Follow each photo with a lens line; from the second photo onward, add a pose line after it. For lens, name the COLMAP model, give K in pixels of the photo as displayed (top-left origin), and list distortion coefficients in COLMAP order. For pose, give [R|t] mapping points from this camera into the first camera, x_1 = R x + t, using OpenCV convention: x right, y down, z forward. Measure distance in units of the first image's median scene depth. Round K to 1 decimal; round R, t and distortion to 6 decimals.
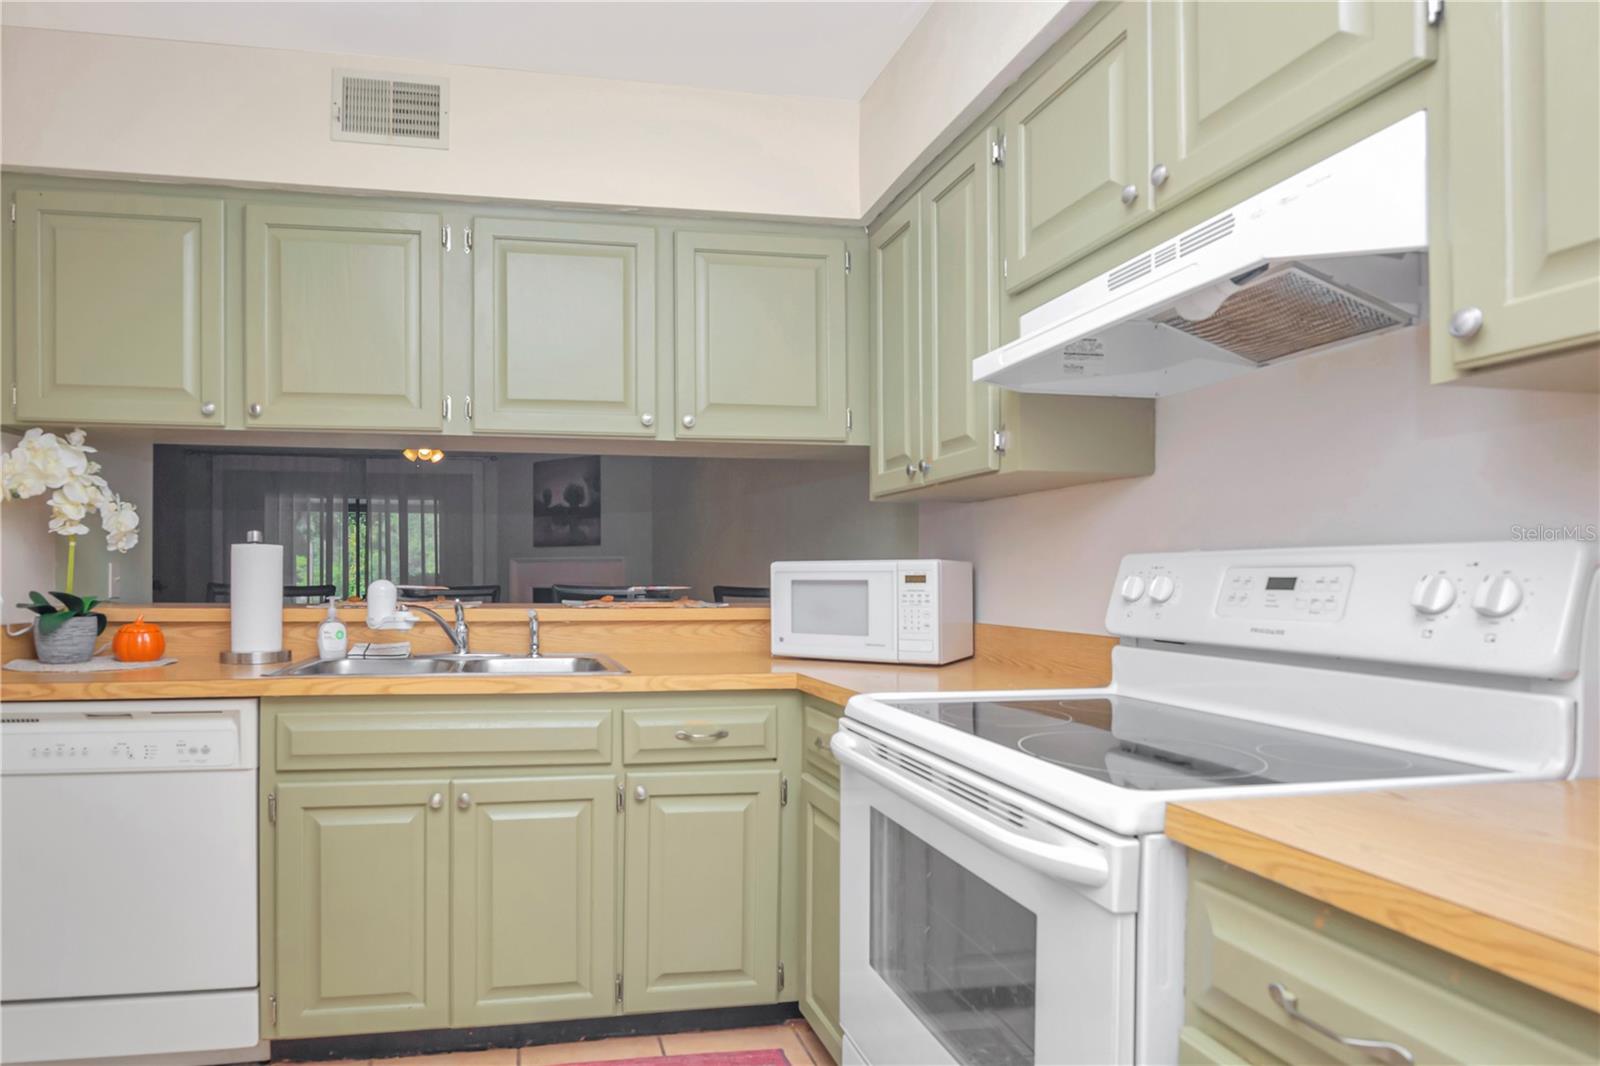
lens RADIAL K [[823.7, 0, 646.6], [0, 823.7, 561.2], [0, 0, 1]] dist [-0.013396, -0.000044]
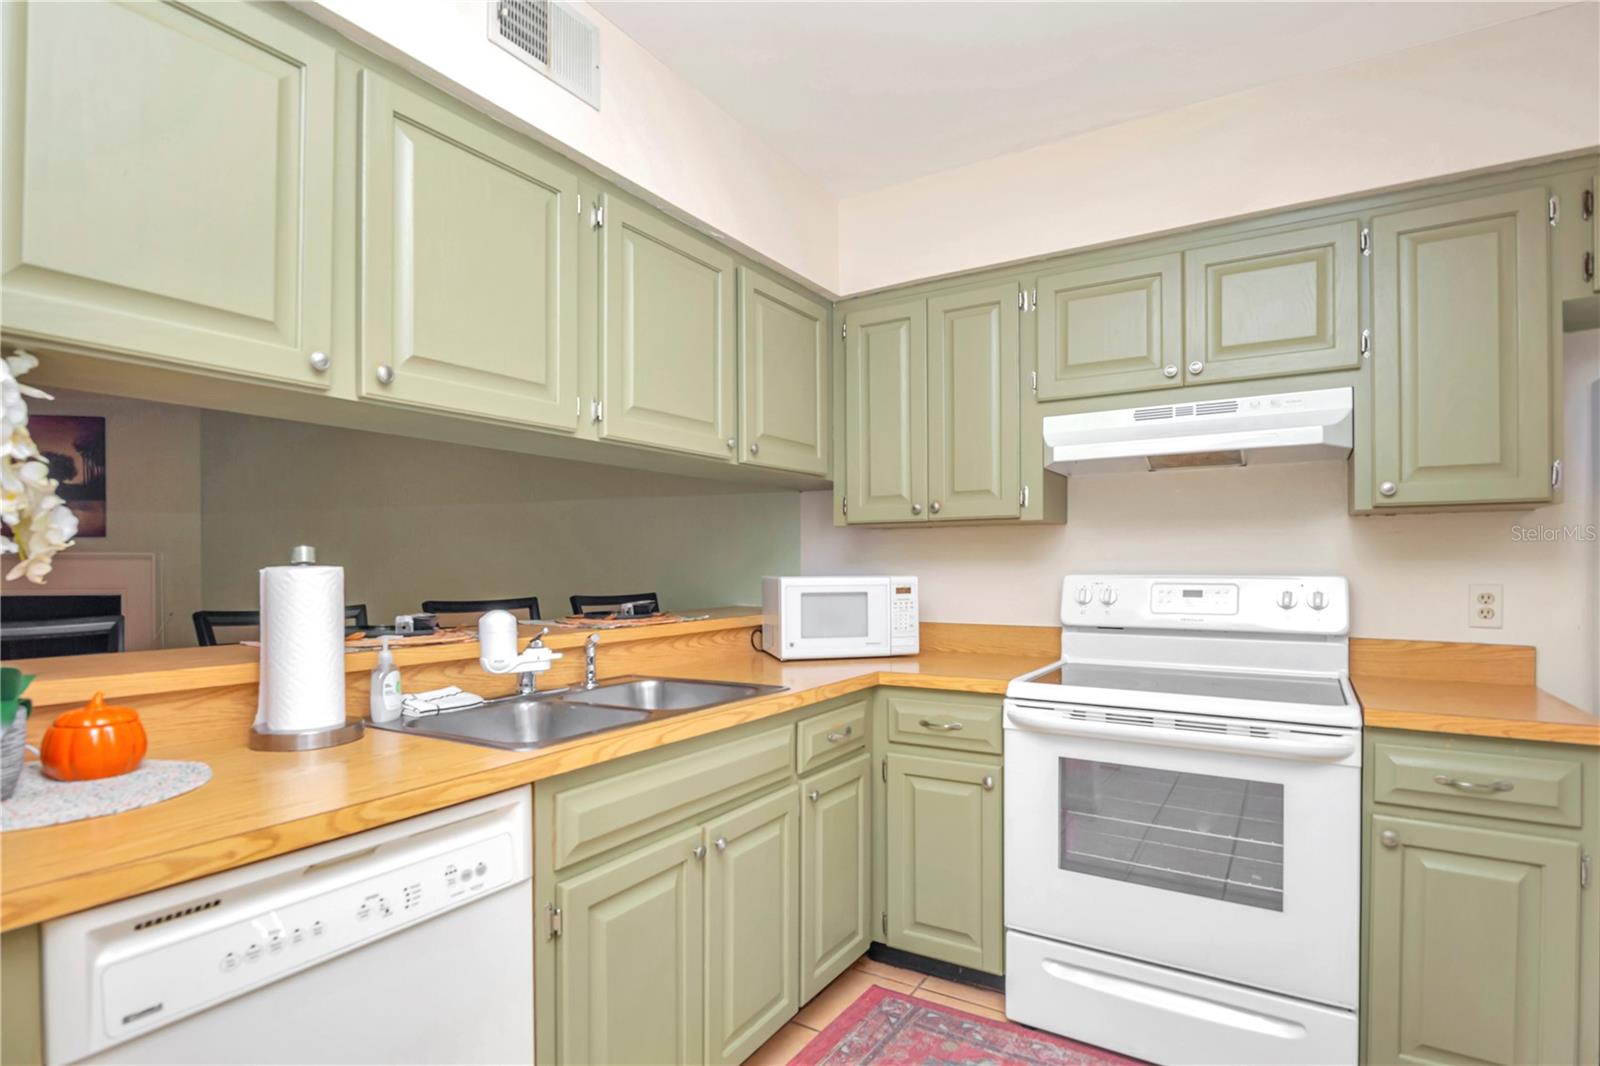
lens RADIAL K [[783.1, 0, 777.9], [0, 783.1, 553.2], [0, 0, 1]] dist [-0.013602, 0.000764]
pose [[0.674223, 0.005580, 0.738507, -0.736351], [-0.006673, 0.999977, -0.001463, -0.035099], [-0.738498, -0.003942, 0.674244, 0.311095]]
